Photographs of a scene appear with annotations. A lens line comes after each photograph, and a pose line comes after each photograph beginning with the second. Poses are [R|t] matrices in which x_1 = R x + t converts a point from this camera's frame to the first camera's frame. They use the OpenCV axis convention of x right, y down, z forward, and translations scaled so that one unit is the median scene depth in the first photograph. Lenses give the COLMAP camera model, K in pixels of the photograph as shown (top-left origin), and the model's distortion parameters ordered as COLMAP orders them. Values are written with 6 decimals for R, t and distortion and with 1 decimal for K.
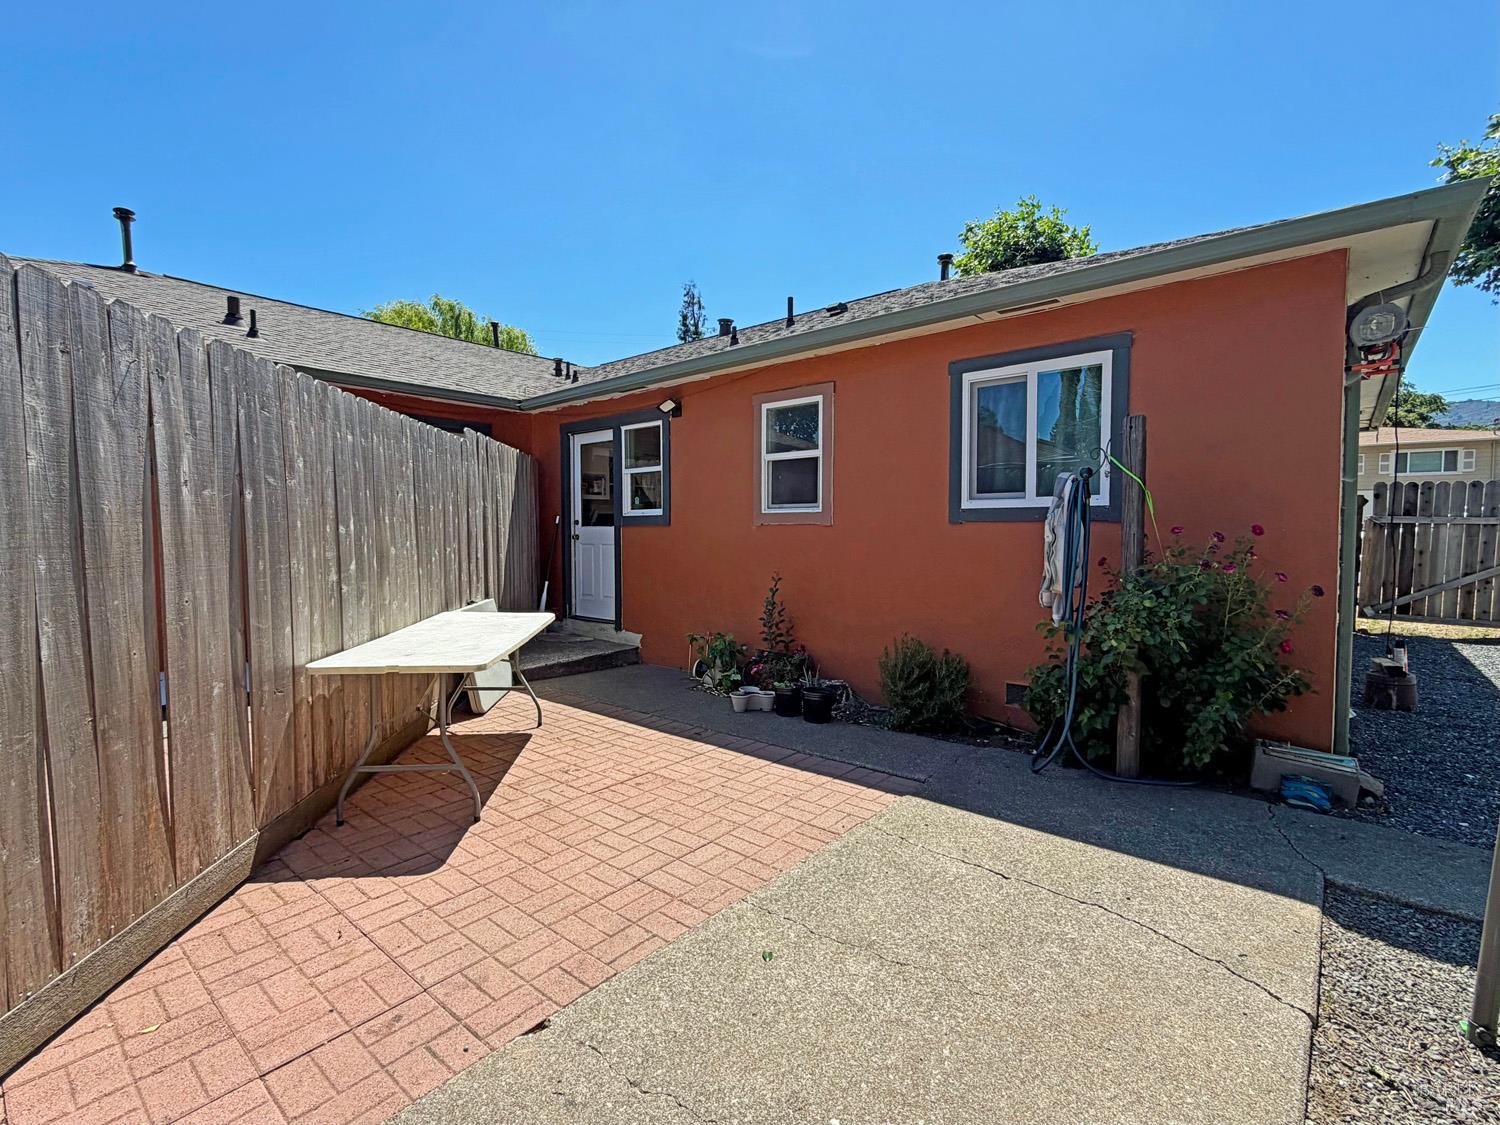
lens RADIAL K [[650.8, 0, 750.0], [0, 650.8, 562.5], [0, 0, 1]] dist [-0.000039, 0.000023]
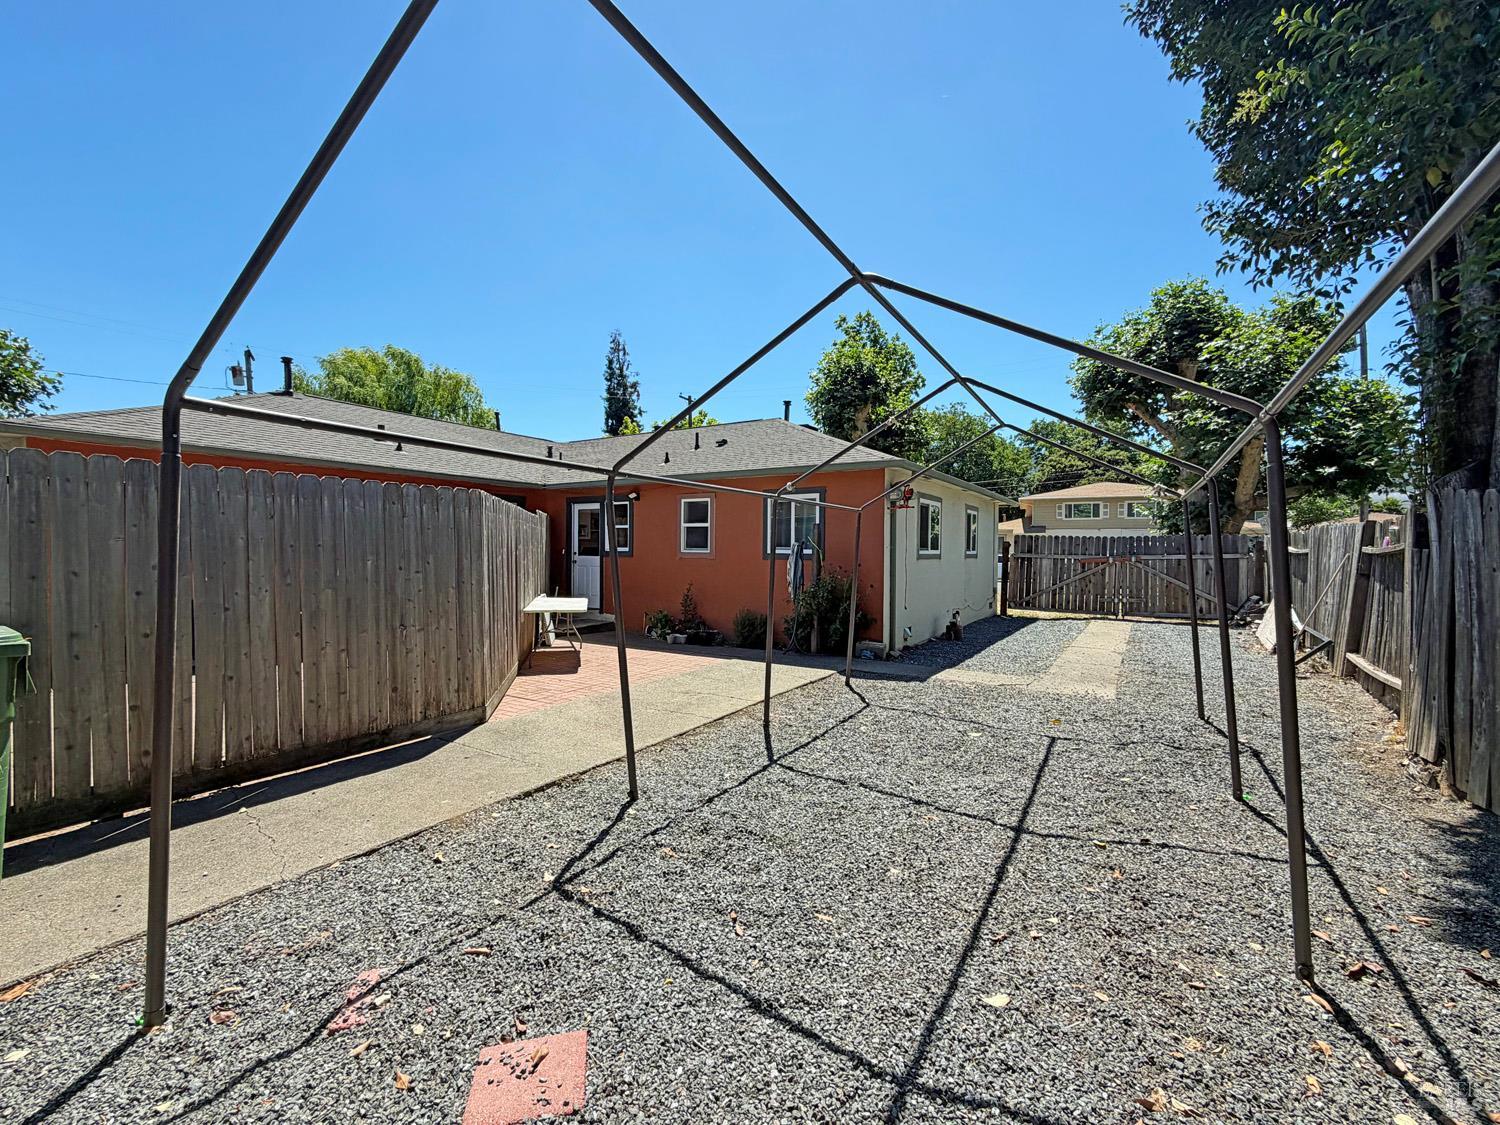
lens RADIAL K [[650.8, 0, 750.0], [0, 650.8, 562.5], [0, 0, 1]] dist [-0.000039, 0.000023]
pose [[0.991552, 0.007391, 0.129499, -0.028128], [-0.003955, 0.999634, -0.026768, 0.009744], [-0.129650, 0.026029, 0.991218, -0.925967]]
